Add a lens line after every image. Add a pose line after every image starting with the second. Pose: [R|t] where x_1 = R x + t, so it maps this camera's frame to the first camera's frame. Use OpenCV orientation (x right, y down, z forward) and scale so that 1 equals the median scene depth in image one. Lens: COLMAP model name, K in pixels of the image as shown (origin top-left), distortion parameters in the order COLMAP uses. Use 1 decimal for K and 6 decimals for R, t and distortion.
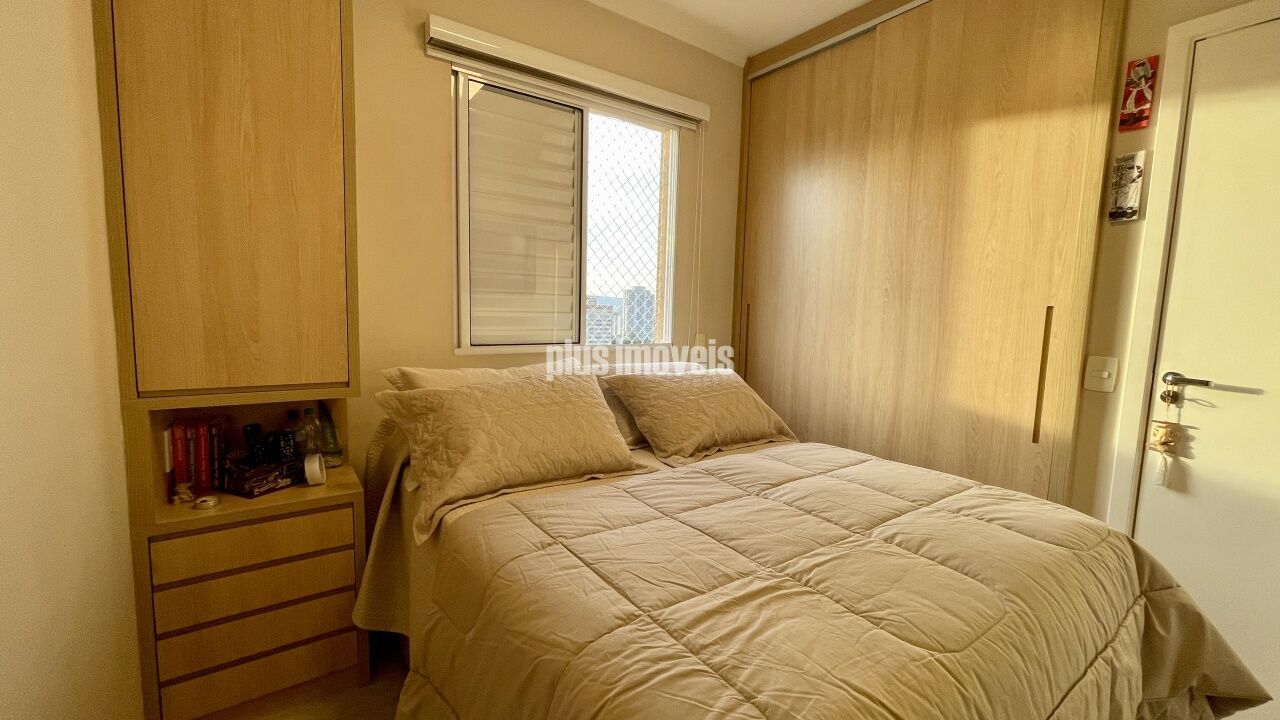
lens RADIAL K [[515.1, 0, 640.0], [0, 515.1, 360.0], [0, 0, 1]] dist [-0.001349, -0.000070]
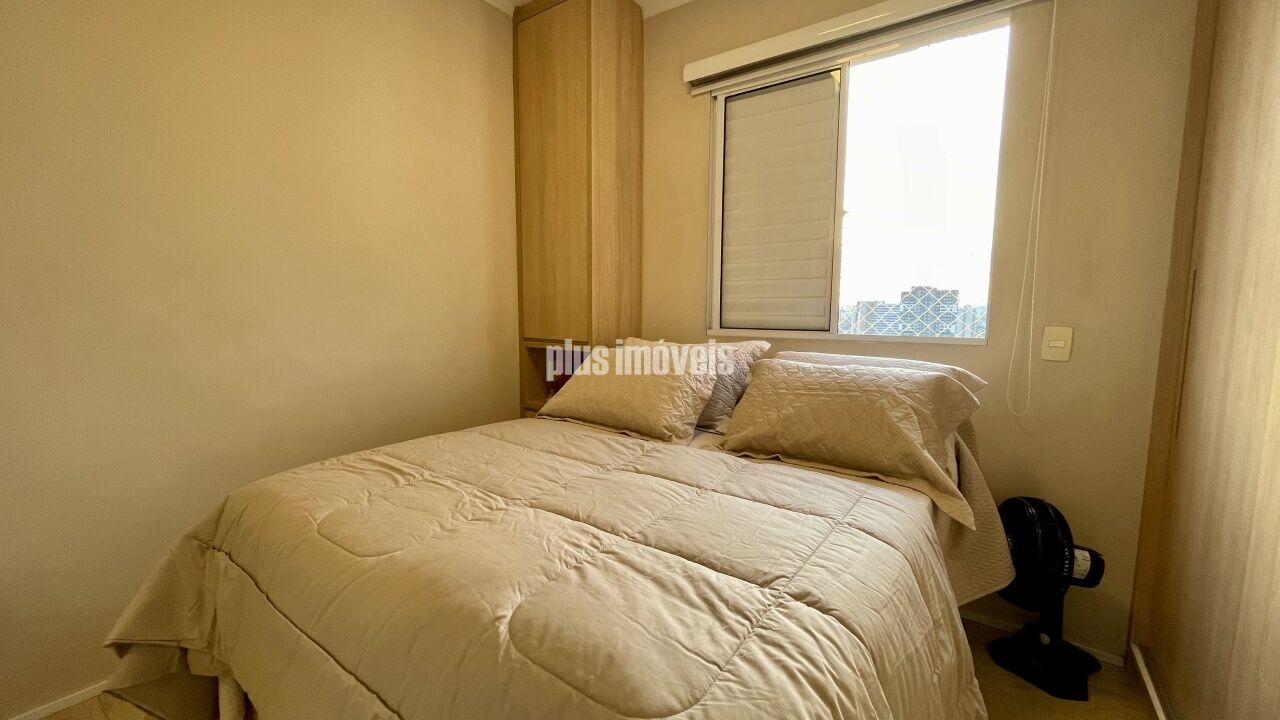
lens RADIAL K [[515.1, 0, 640.0], [0, 515.1, 360.0], [0, 0, 1]] dist [-0.001349, -0.000070]
pose [[0.316233, 0.073559, -0.945826, 1.147922], [-0.093650, 0.994540, 0.046037, 0.011351], [0.944048, 0.074019, 0.321395, 0.746503]]
